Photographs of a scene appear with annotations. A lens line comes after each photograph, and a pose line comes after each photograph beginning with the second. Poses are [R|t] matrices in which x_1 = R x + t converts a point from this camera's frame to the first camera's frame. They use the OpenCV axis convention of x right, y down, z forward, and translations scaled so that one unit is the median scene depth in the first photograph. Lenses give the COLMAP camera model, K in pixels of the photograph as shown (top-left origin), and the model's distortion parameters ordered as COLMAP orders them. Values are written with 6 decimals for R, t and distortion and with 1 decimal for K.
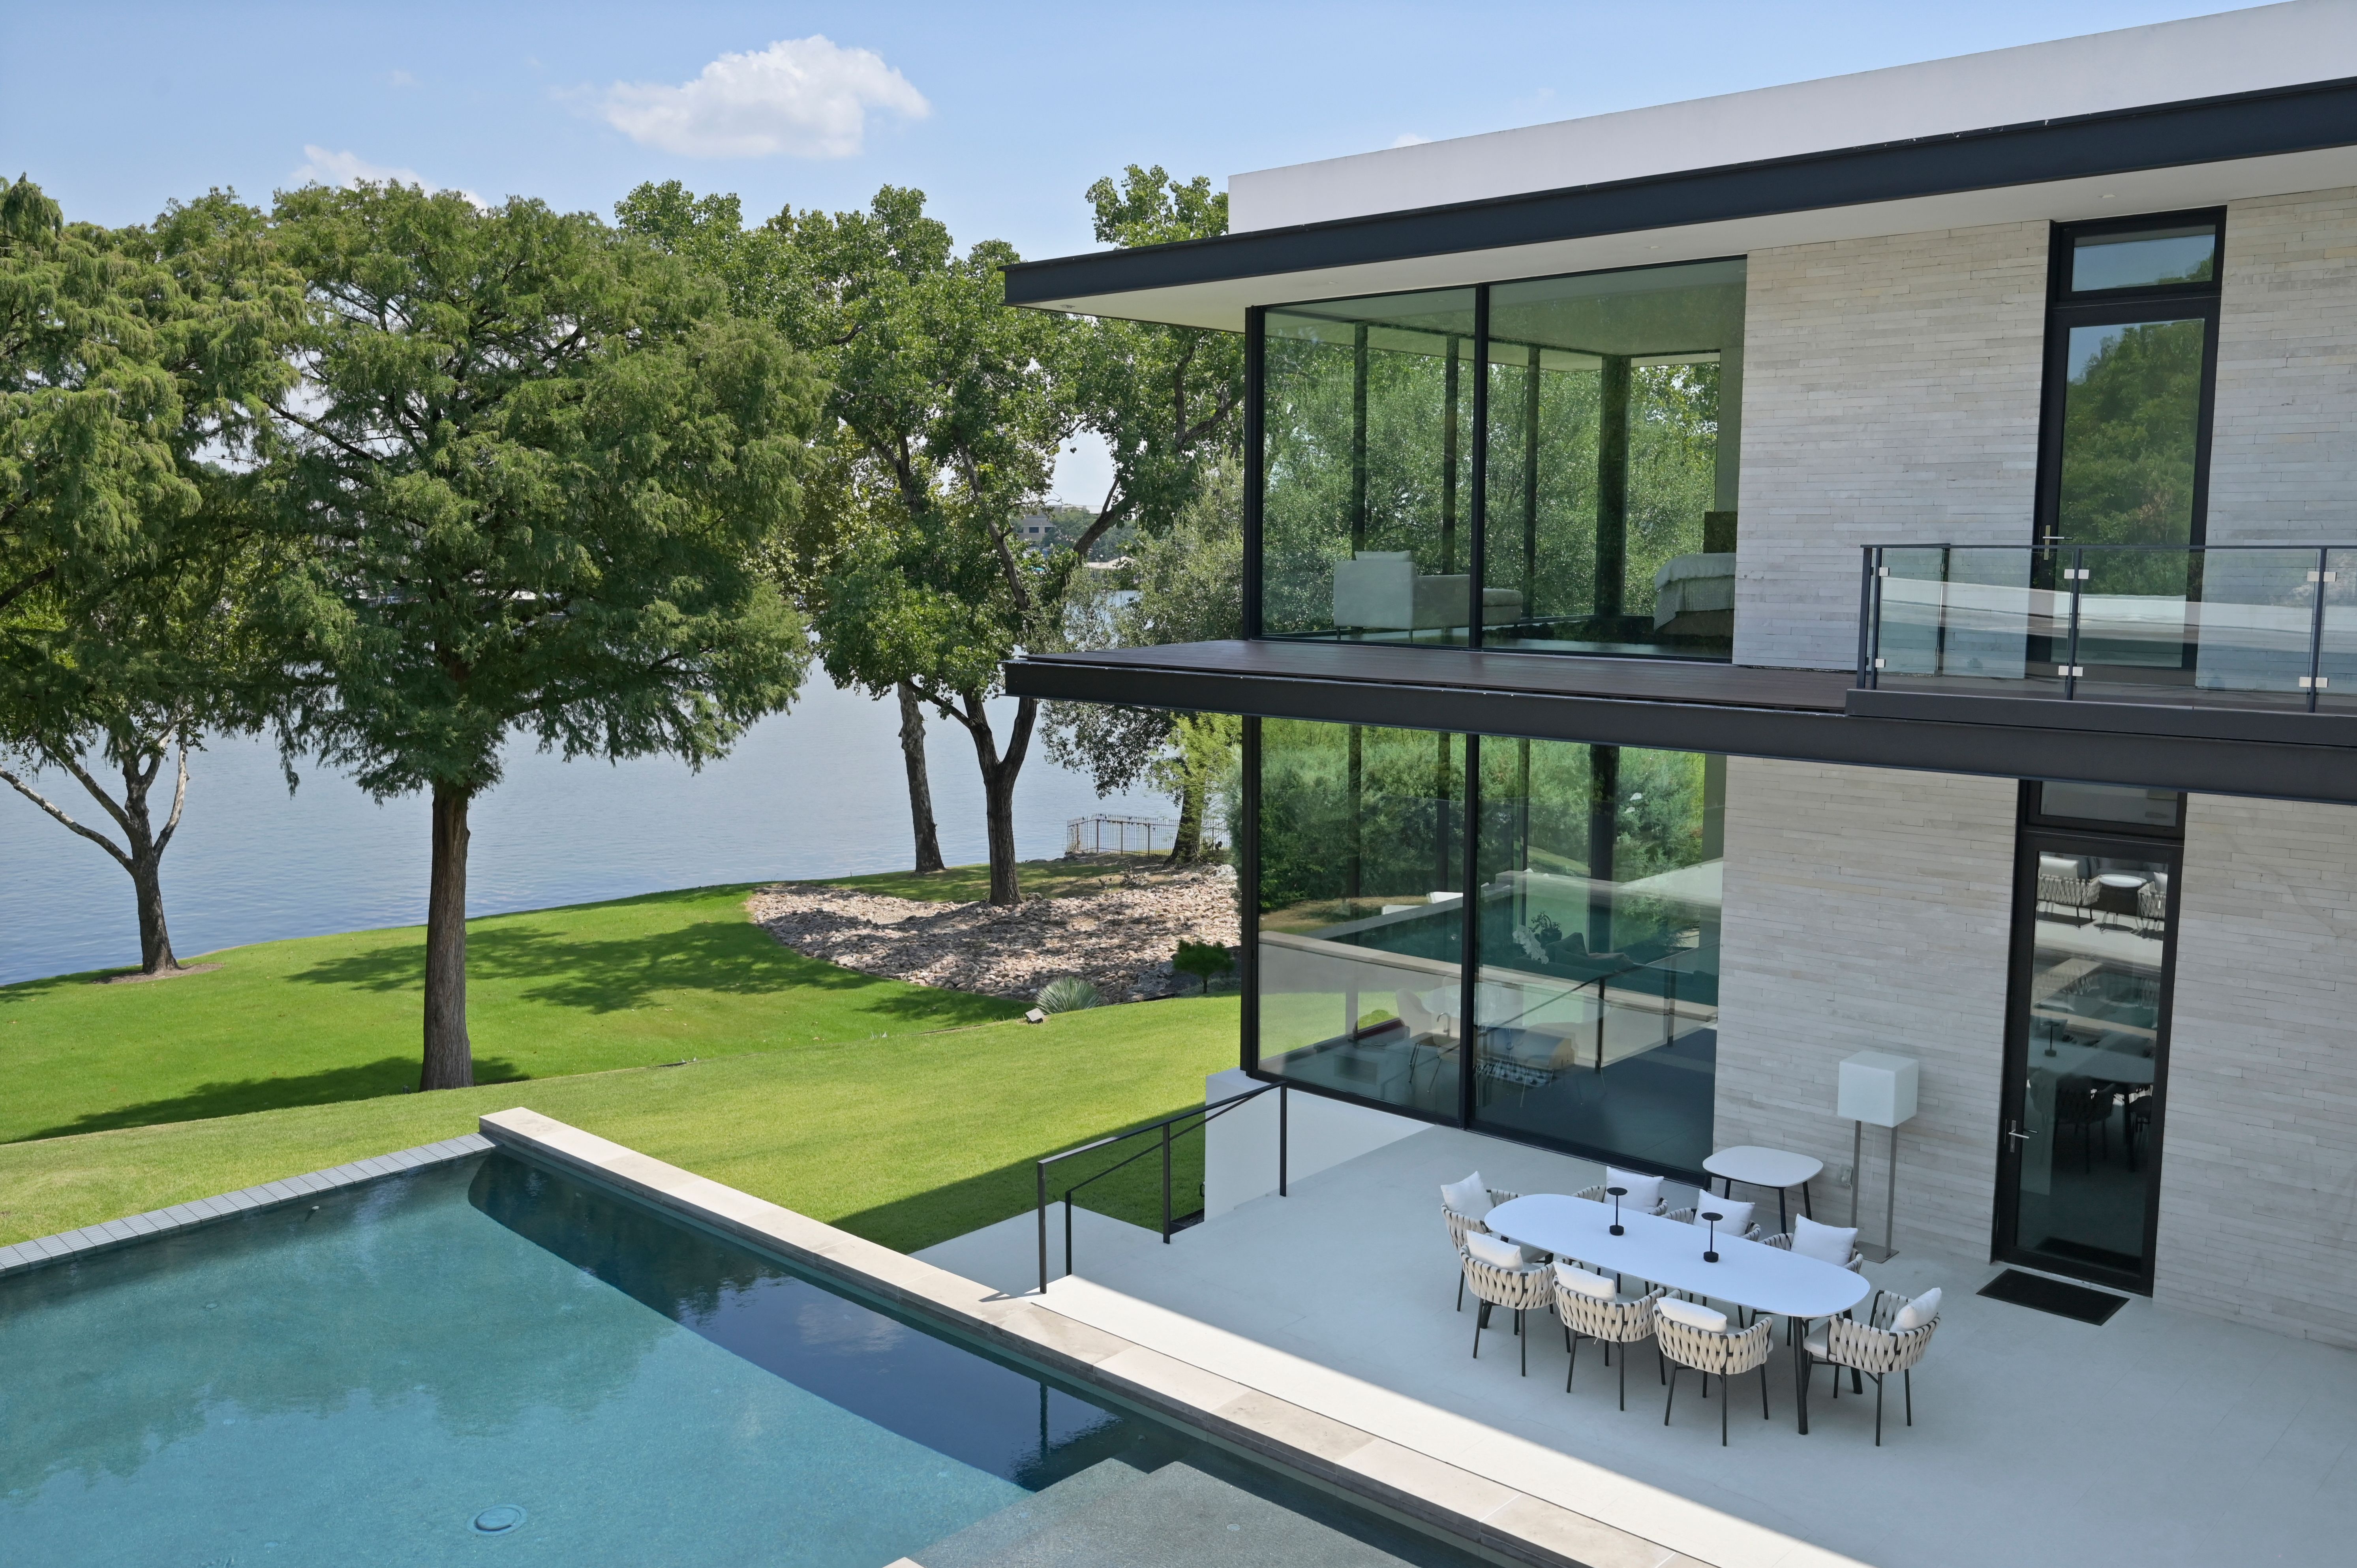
lens RADIAL K [[1942.5, 0, 1178.5], [0, 1942.5, 784.0], [0, 0, 1]] dist [-0.001343, 0.002238]
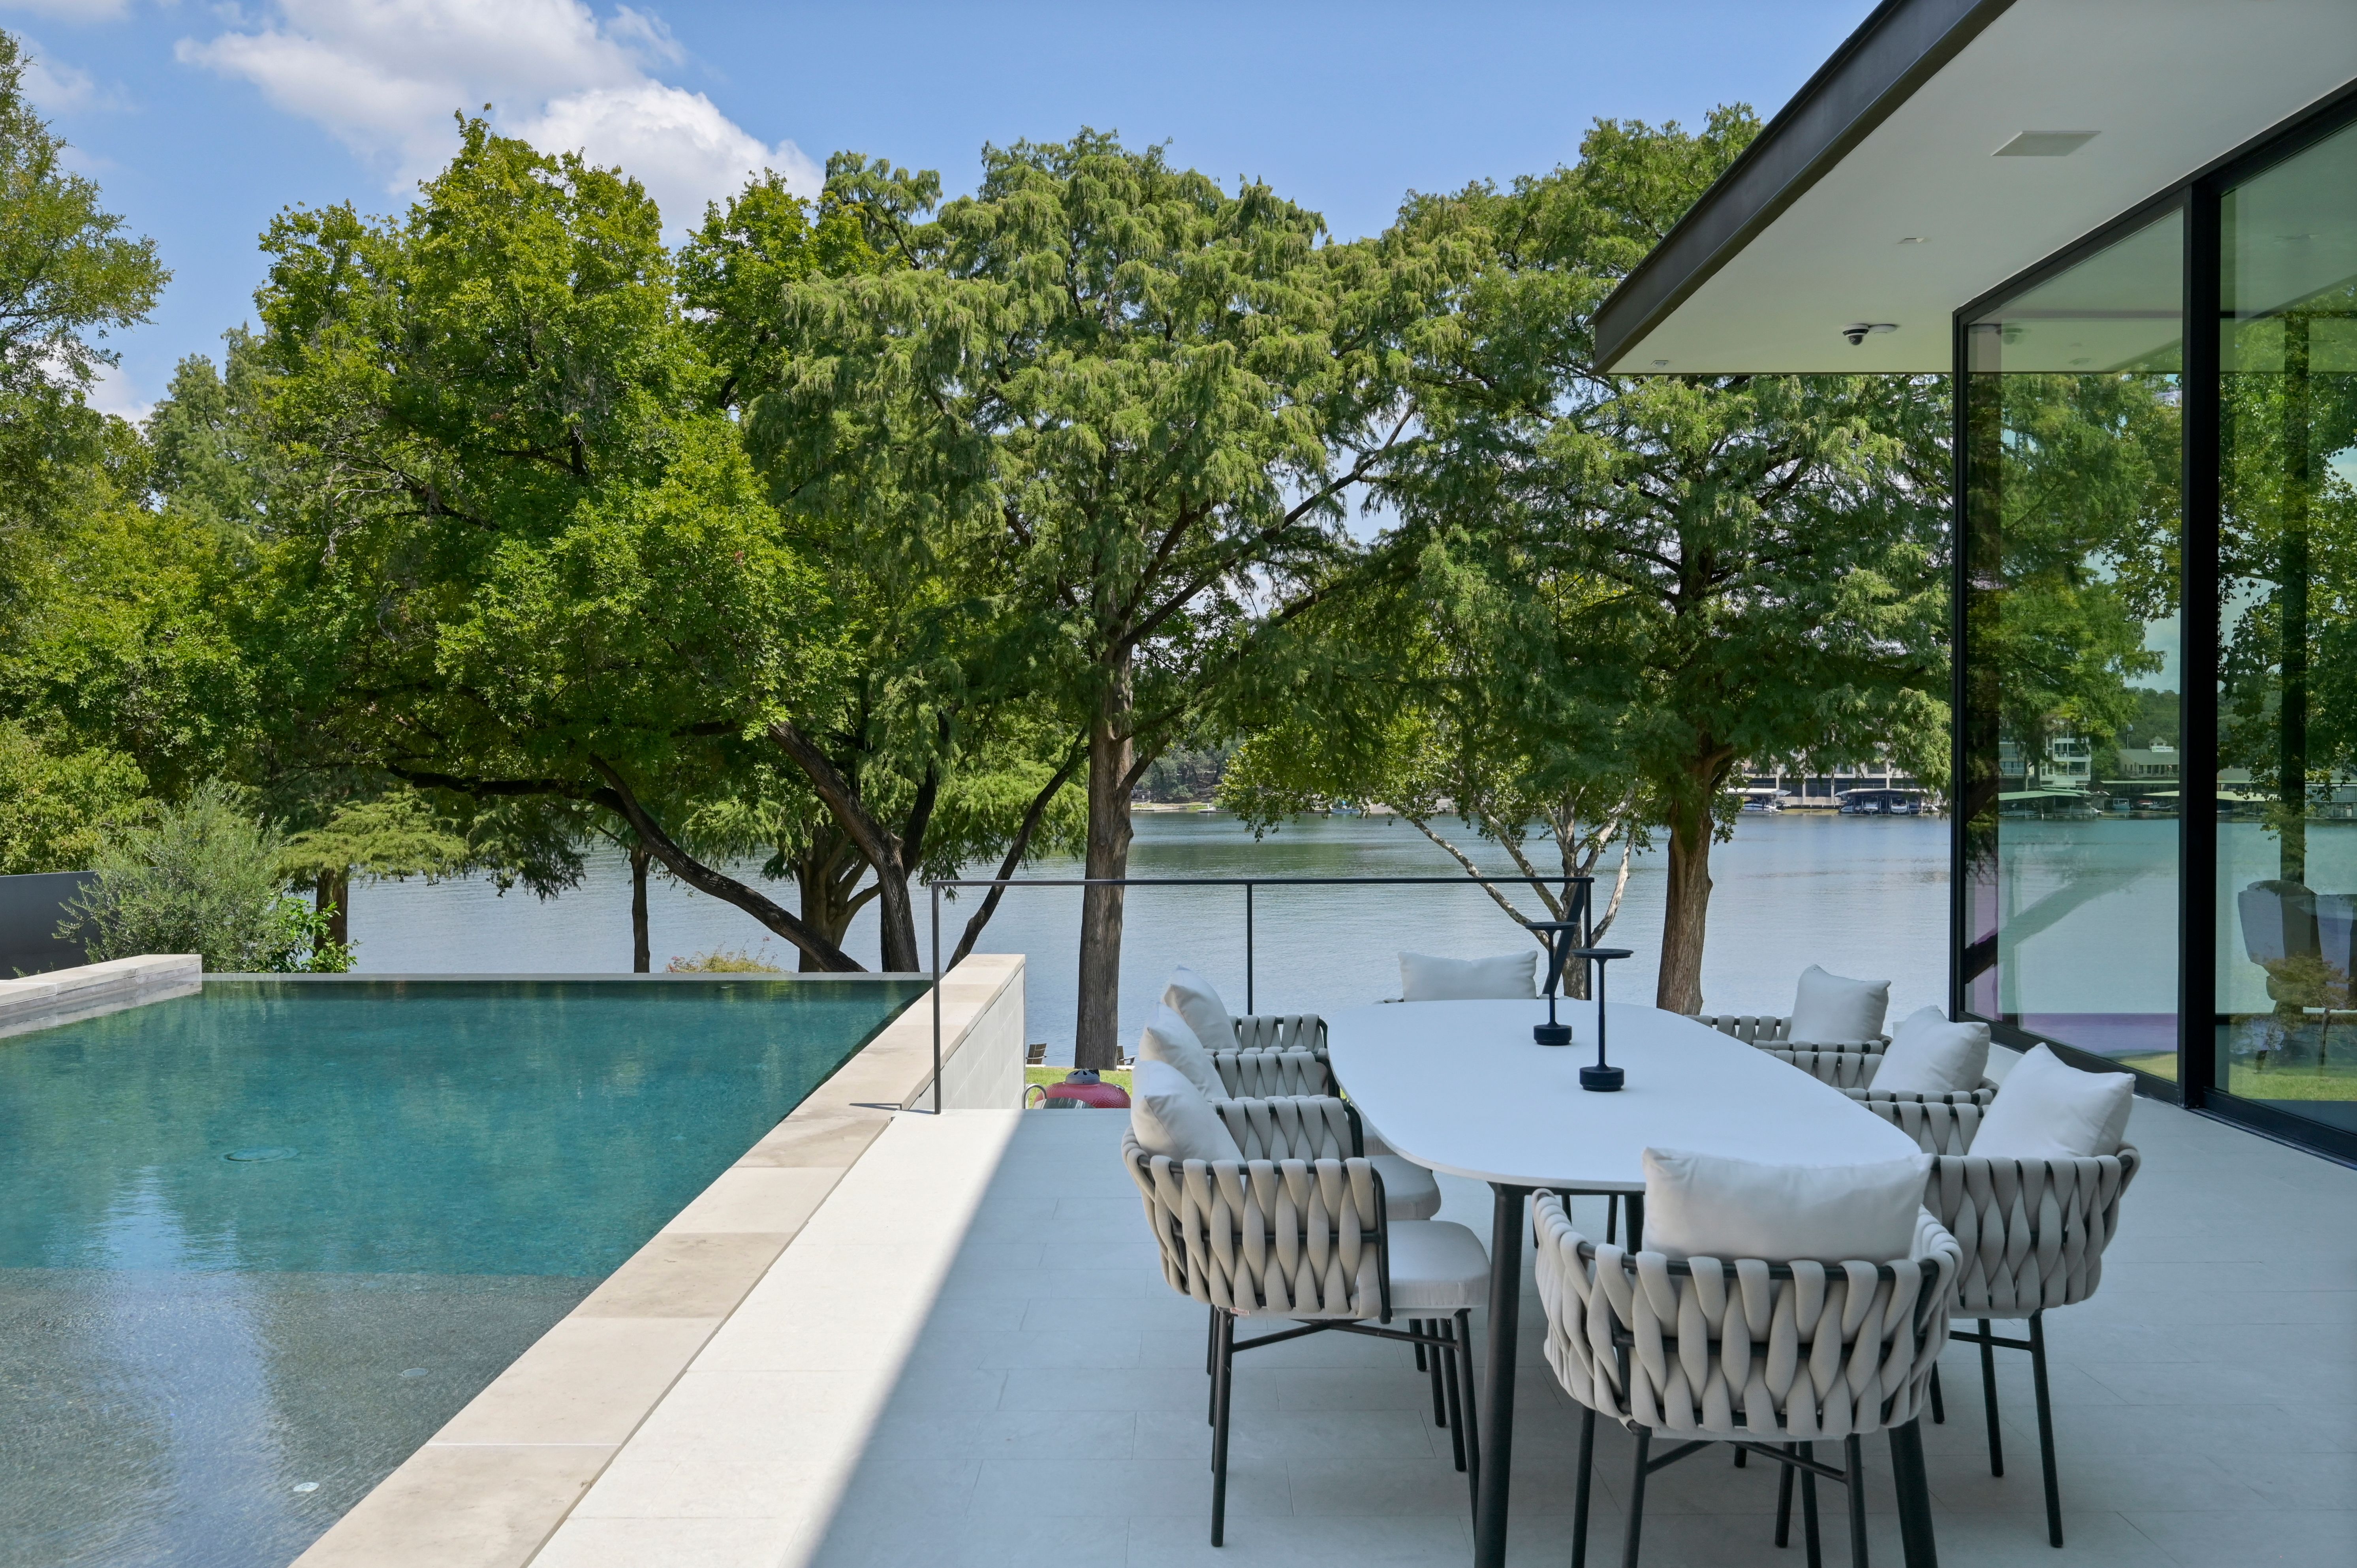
lens RADIAL K [[2058.5, 0, 1157.8], [0, 2058.5, 781.2], [0, 0, 1]] dist [0.014127, 0.006549]
pose [[0.664959, 0.009880, -0.746814, 0.160562], [-0.094813, 0.992940, -0.071284, 0.073746], [0.740837, 0.118208, 0.661201, 0.230876]]
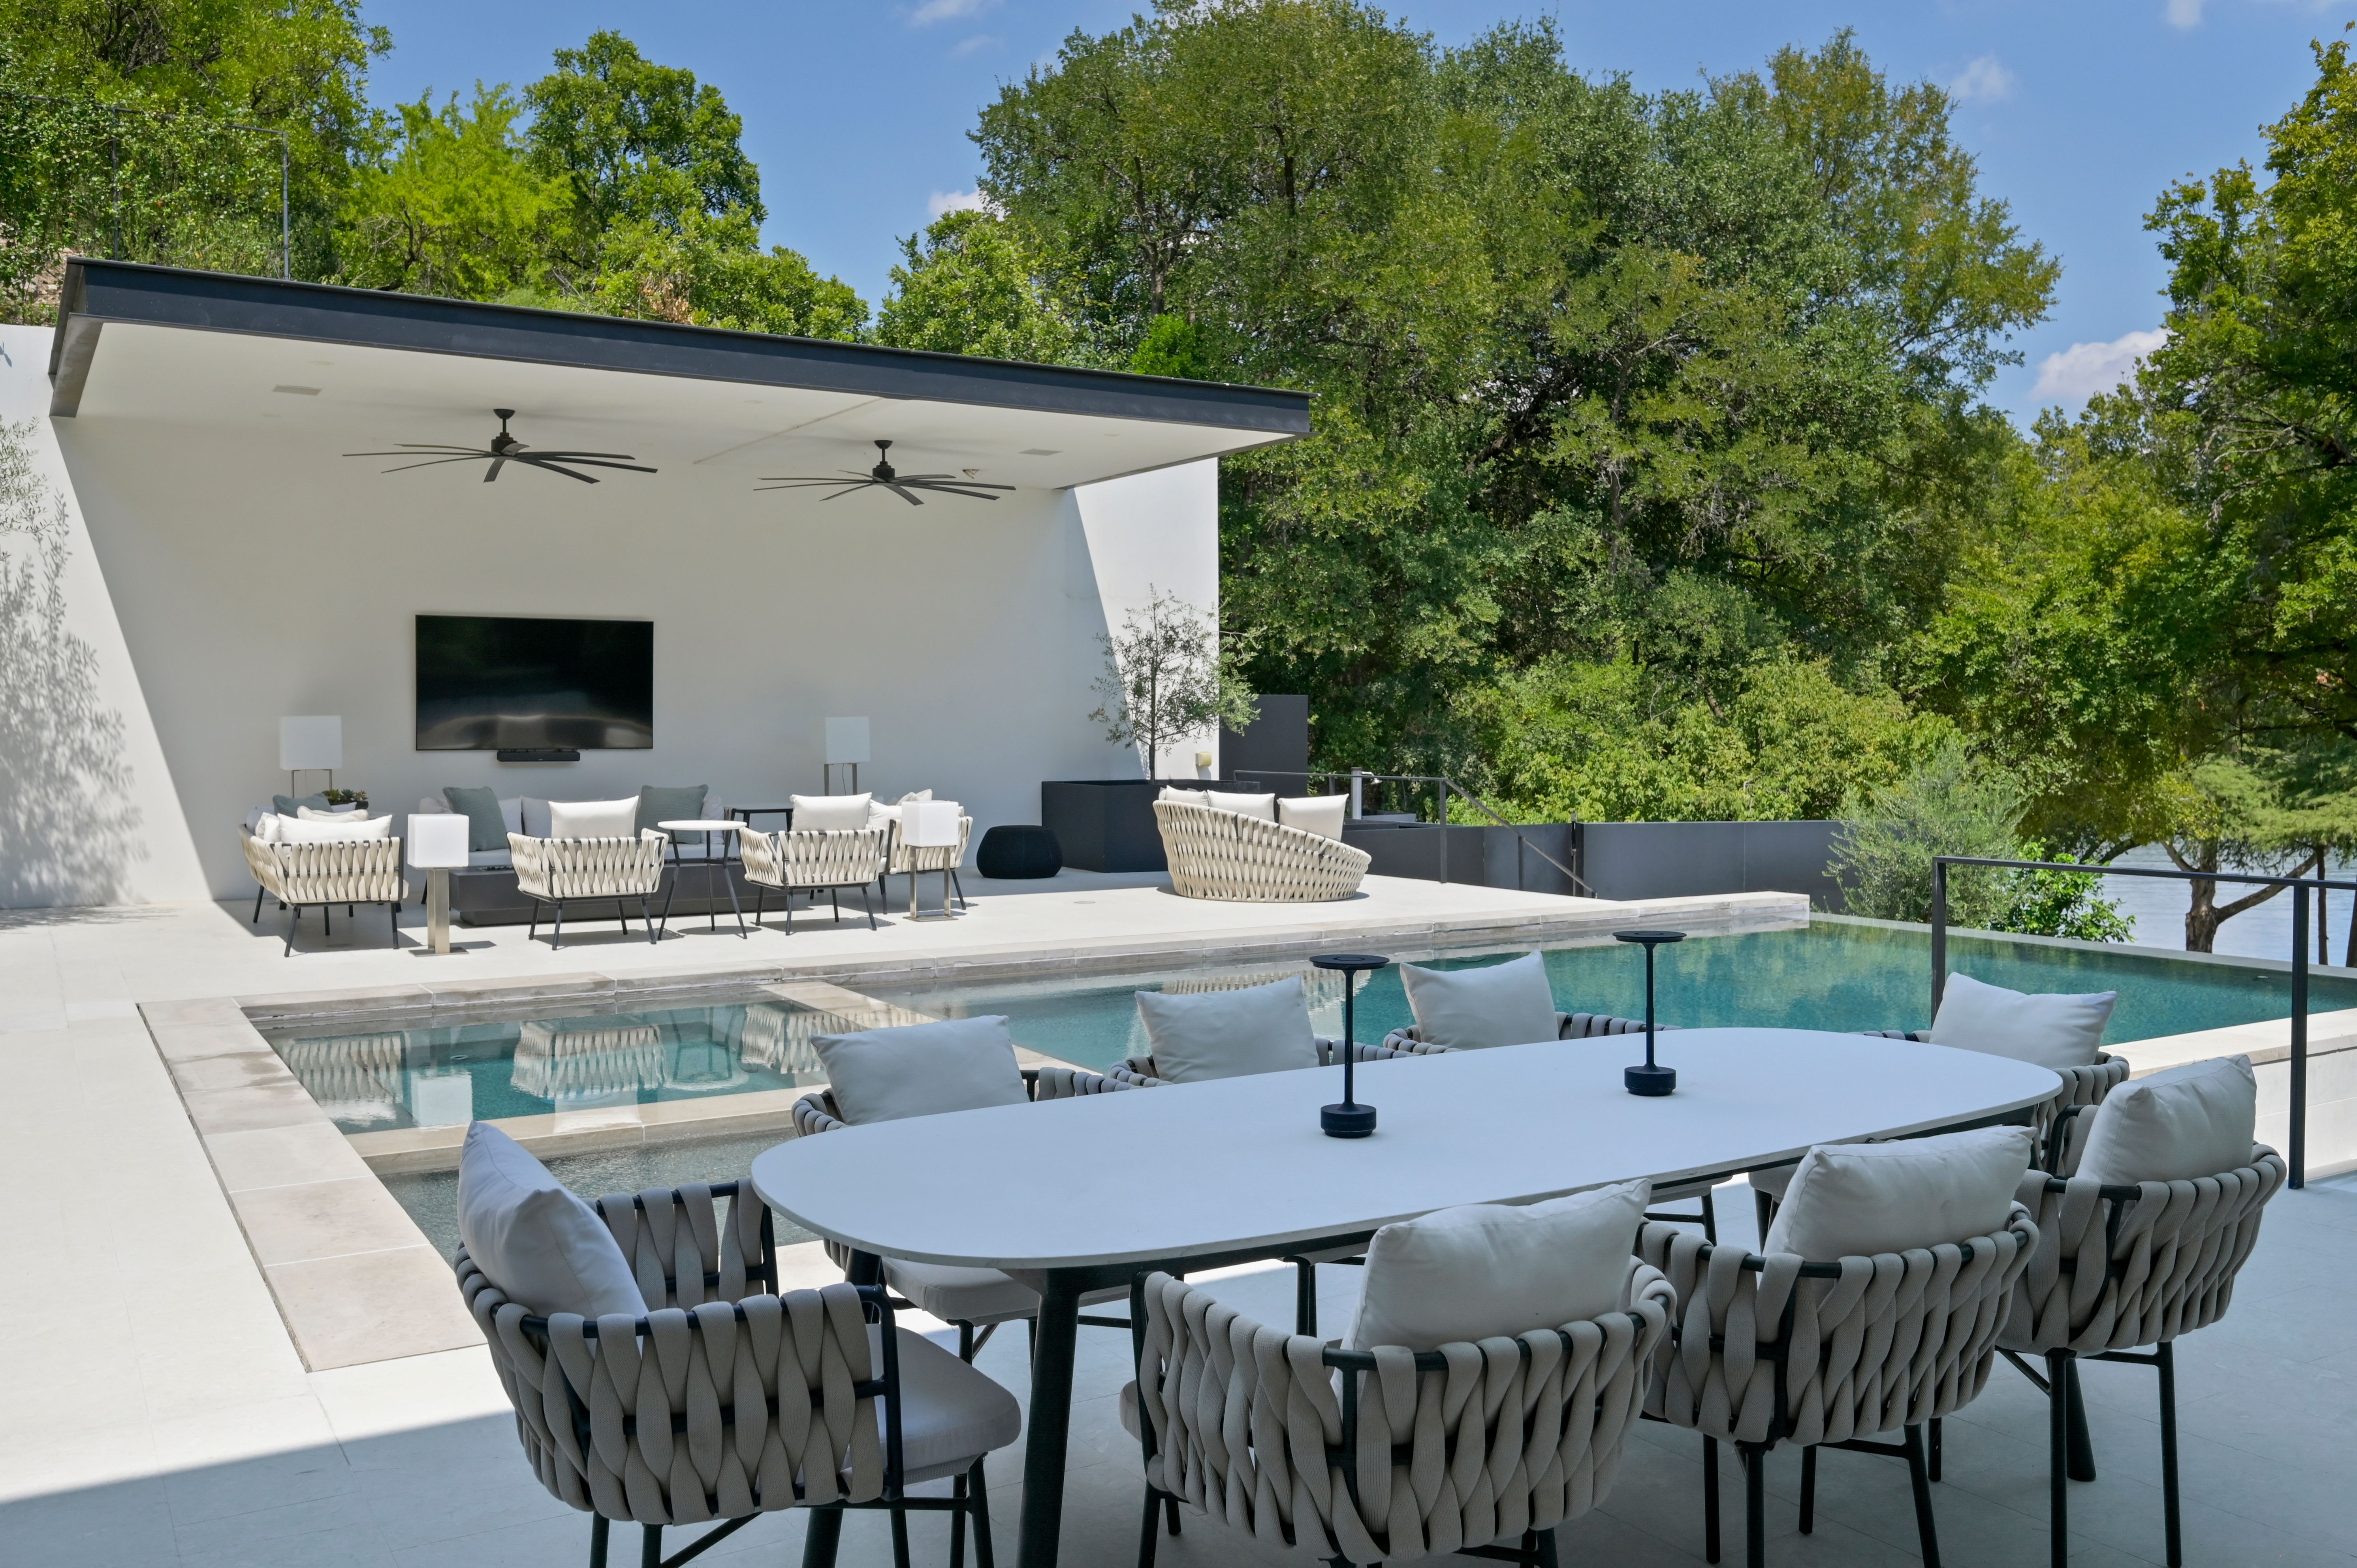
lens RADIAL K [[1885.6, 0, 1178.5], [0, 1885.6, 784.0], [0, 0, 1]] dist [0.001931, 0.003211]
pose [[-0.268309, 0.034805, -0.962704, 0.169196], [-0.125634, 0.989548, 0.070790, 0.060030], [0.955105, 0.139942, -0.261132, 0.337412]]
